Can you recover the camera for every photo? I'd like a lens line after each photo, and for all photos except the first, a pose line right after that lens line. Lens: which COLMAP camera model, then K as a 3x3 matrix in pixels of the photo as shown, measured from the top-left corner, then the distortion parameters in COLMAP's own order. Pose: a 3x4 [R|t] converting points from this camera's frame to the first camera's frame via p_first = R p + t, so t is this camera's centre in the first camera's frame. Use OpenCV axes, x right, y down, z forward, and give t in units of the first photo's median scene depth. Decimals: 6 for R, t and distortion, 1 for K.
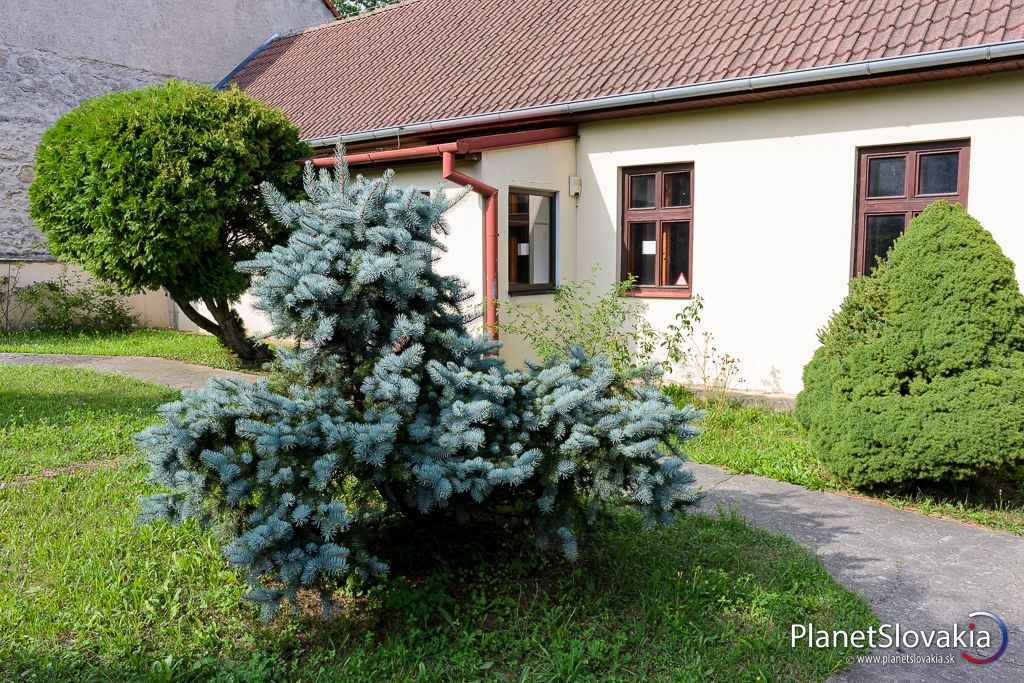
lens RADIAL K [[855.4, 0, 512.0], [0, 855.4, 341.5], [0, 0, 1]] dist [-0.000804, 0.003284]
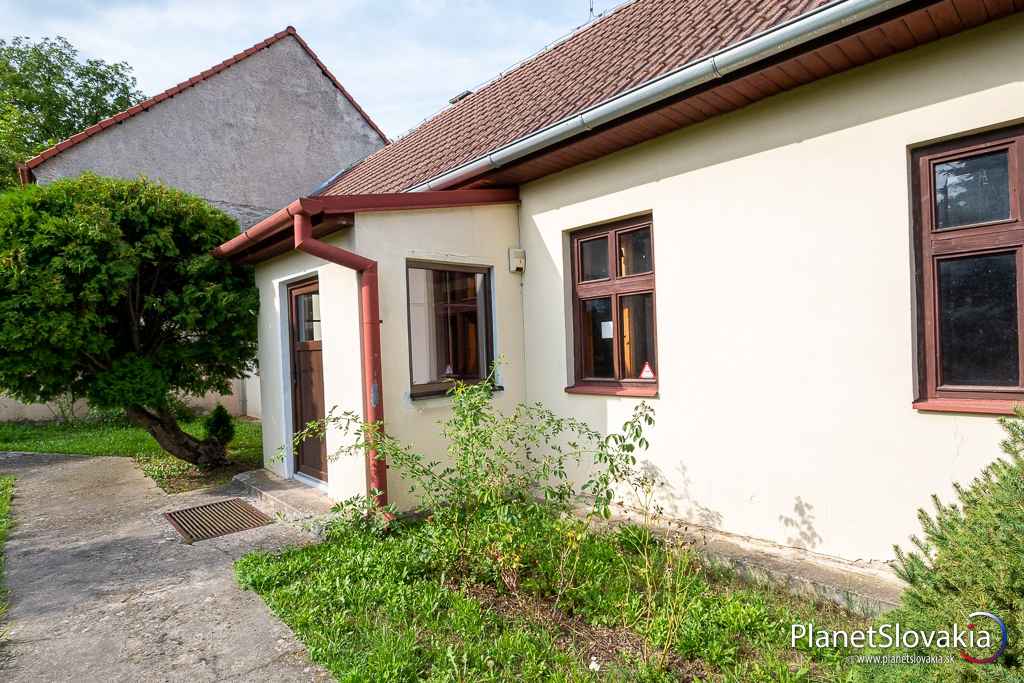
lens RADIAL K [[548.7, 0, 512.0], [0, 548.7, 341.5], [0, 0, 1]] dist [0.005053, -0.013460]
pose [[0.982825, -0.036173, -0.180959, 0.167372], [0.018424, 0.994935, -0.098821, -0.051891], [0.183617, 0.093789, 0.978513, 0.501797]]
